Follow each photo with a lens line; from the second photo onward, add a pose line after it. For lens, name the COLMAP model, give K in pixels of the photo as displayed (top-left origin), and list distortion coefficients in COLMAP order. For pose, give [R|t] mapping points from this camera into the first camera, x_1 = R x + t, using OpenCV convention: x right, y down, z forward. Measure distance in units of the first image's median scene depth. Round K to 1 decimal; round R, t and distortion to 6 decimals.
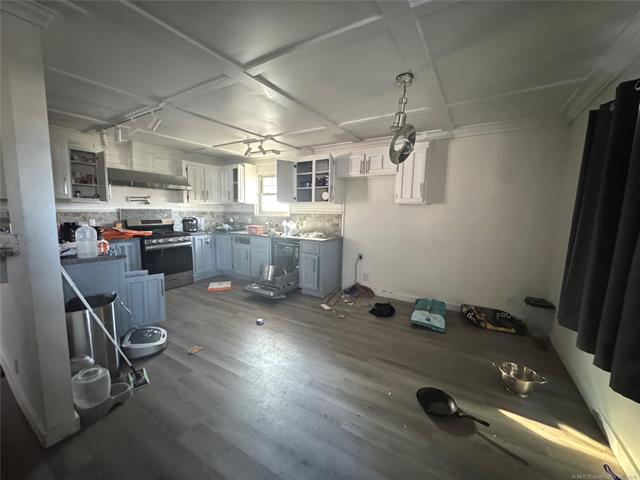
lens RADIAL K [[257.3, 0, 319.6], [0, 257.3, 241.4], [0, 0, 1]] dist [0.000870, 0.000961]
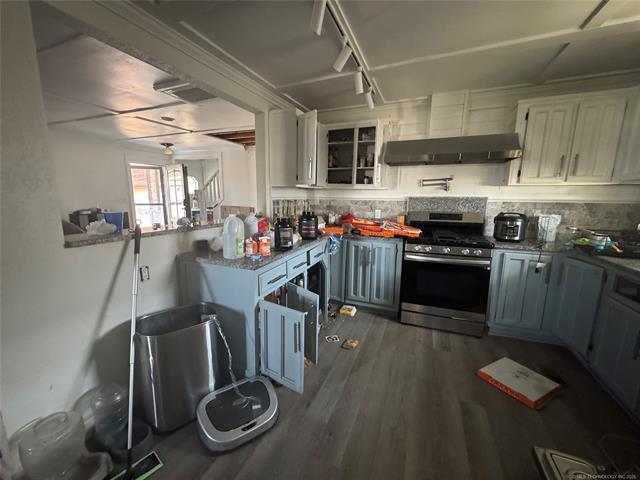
lens RADIAL K [[257.3, 0, 320.4], [0, 257.3, 238.6], [0, 0, 1]] dist [0.000870, 0.000961]
pose [[0.163005, 0.151341, -0.974949, -0.060630], [-0.125946, 0.983273, 0.131576, -0.065844], [0.978553, 0.101344, 0.179339, 0.565682]]
